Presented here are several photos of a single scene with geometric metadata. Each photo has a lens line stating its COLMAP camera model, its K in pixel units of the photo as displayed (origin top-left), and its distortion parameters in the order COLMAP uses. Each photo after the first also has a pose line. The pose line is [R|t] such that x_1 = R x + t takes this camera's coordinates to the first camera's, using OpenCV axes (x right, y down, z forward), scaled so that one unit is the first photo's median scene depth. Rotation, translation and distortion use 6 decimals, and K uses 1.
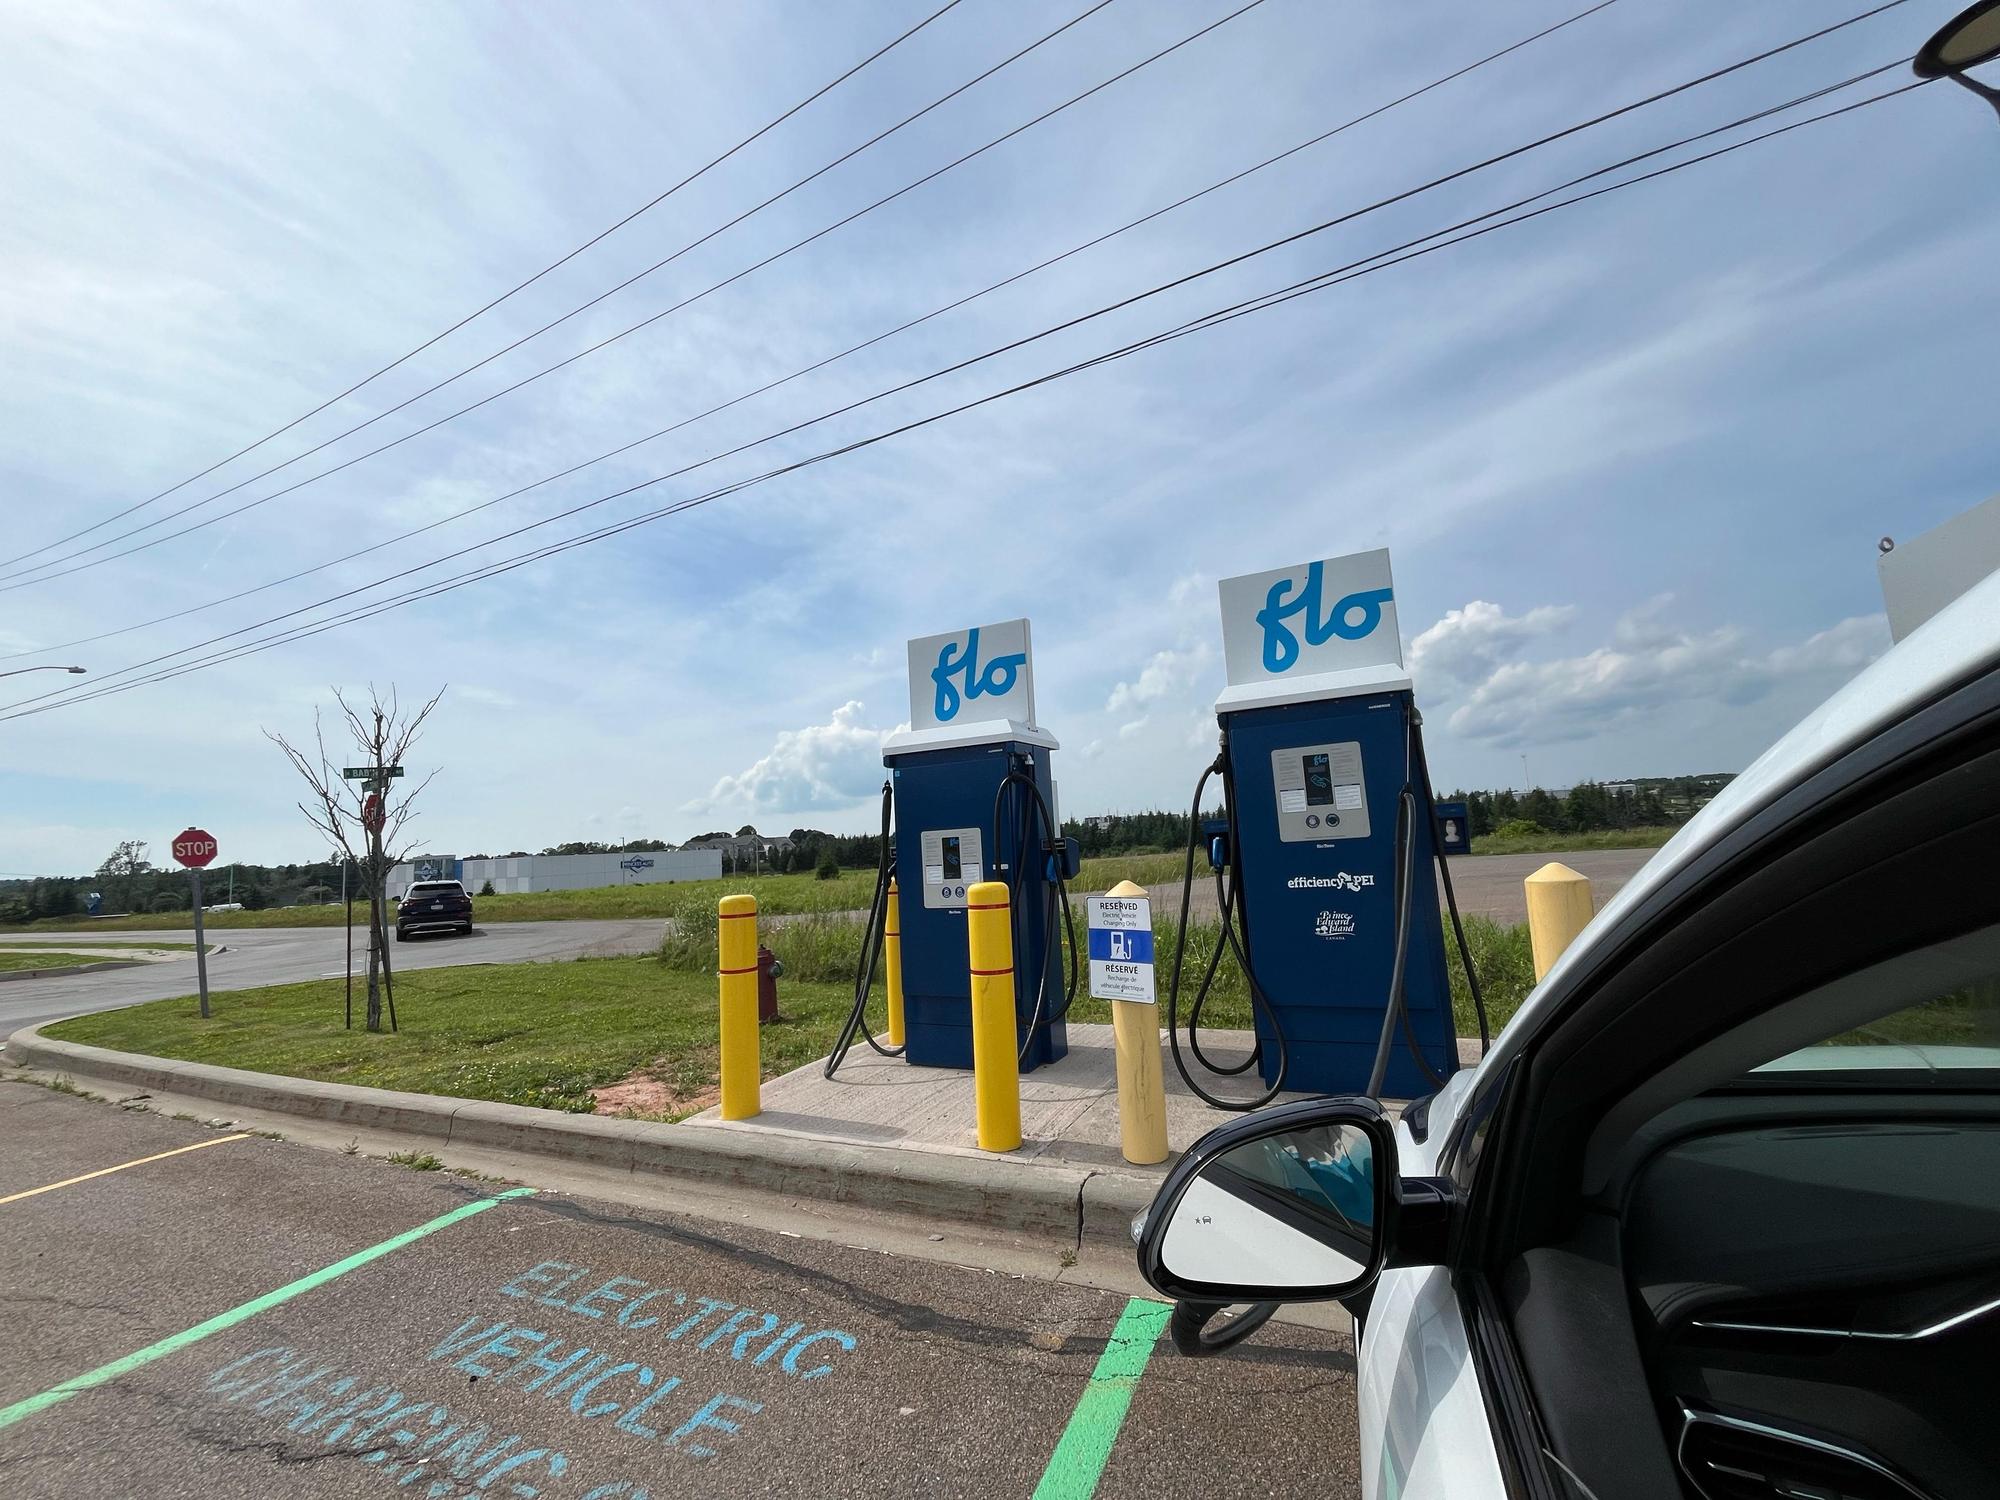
lens RADIAL K [[807.5, 0, 1005.7], [0, 807.5, 754.5], [0, 0, 1]] dist [0.013002, -0.019361]
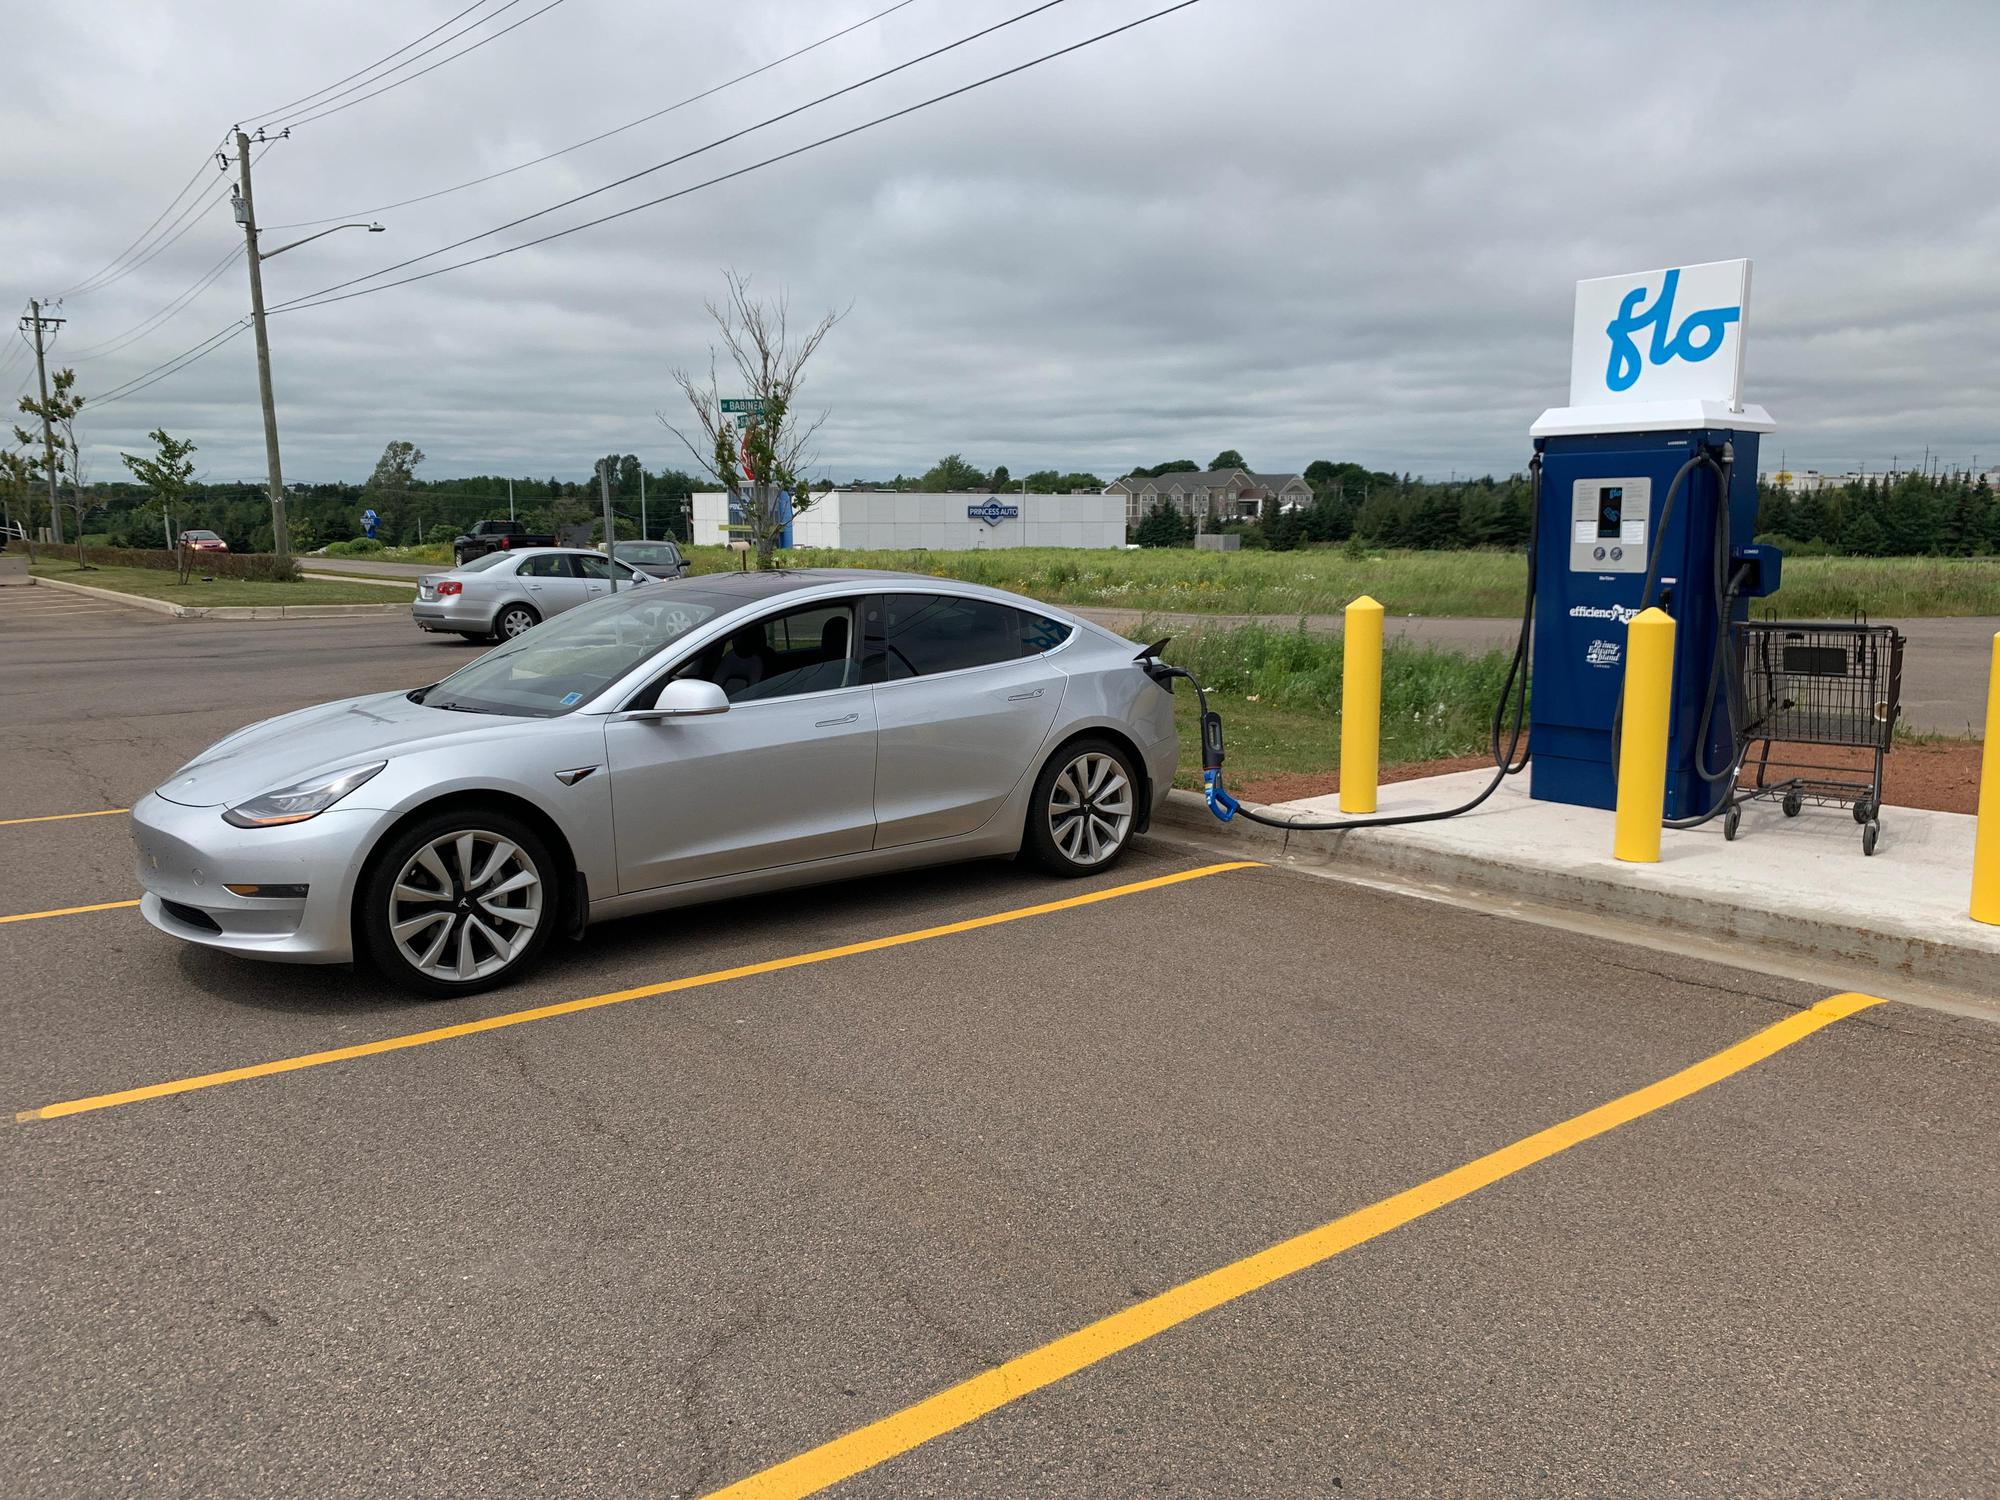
lens RADIAL K [[1566.0, 0, 1000.0], [0, 1566.0, 750.0], [0, 0, 1]] dist [0.010786, 0.001922]
pose [[0.896052, 0.121373, -0.427035, 0.575210], [0.000091, 0.961852, 0.273571, -0.220186], [0.443949, -0.245173, 0.861858, -1.102717]]
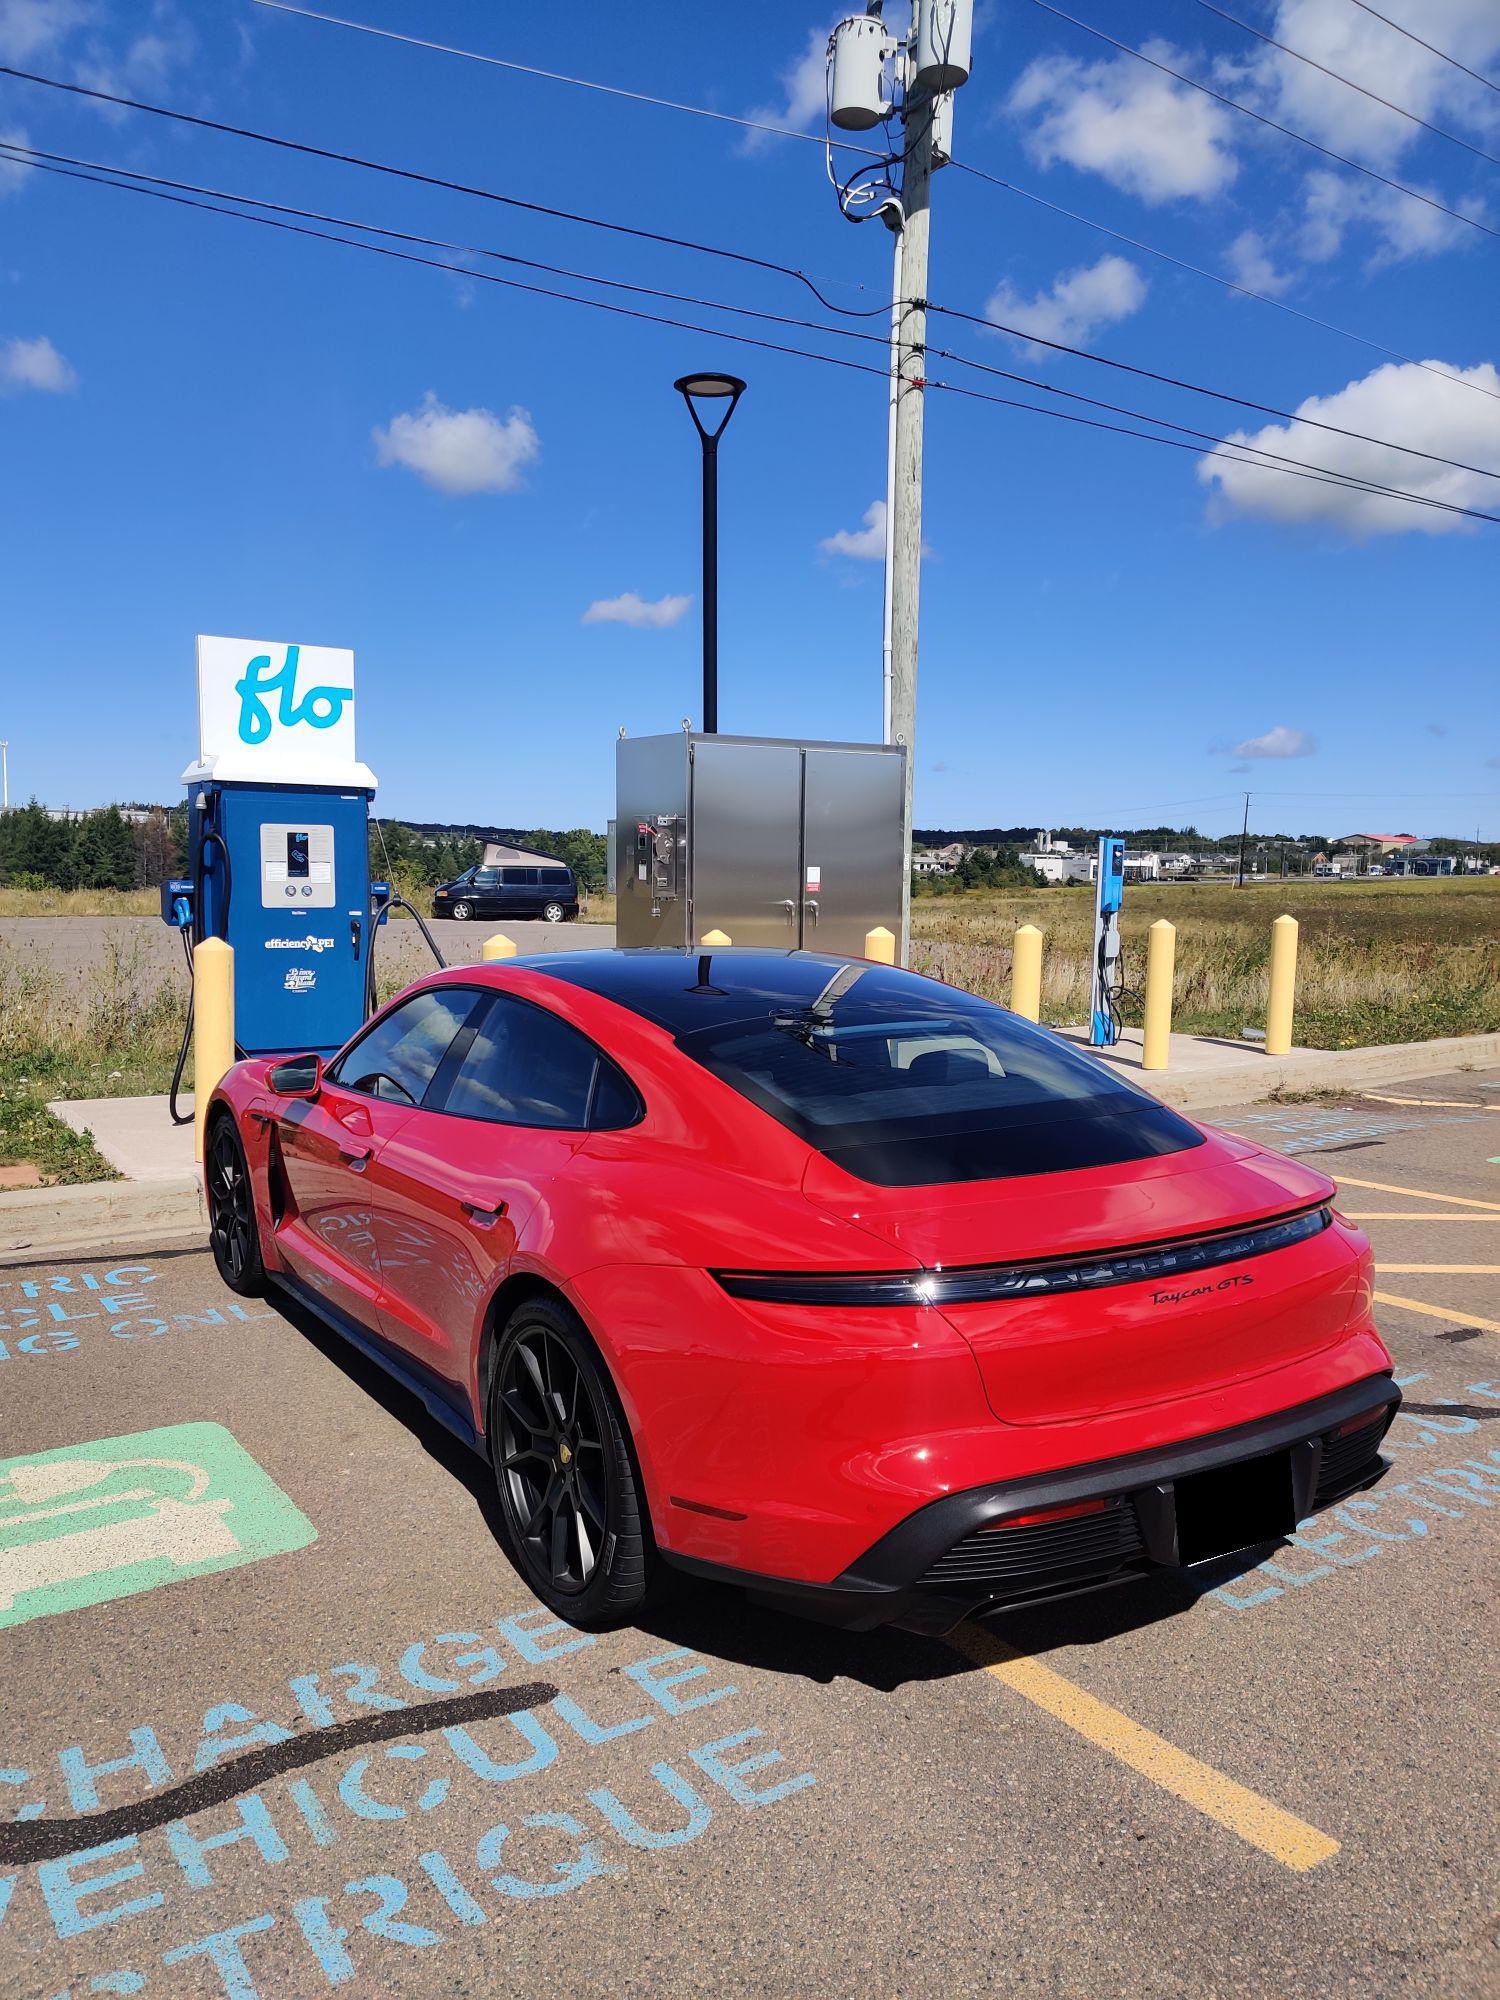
lens RADIAL K [[1529.2, 0, 748.3], [0, 1529.2, 1009.6], [0, 0, 1]] dist [0.072786, -0.161372]
pose [[0.508343, -0.014765, 0.861028, -1.159357], [-0.152213, 0.982570, 0.106715, -0.082613], [-0.847596, -0.185308, 0.497235, -0.655953]]
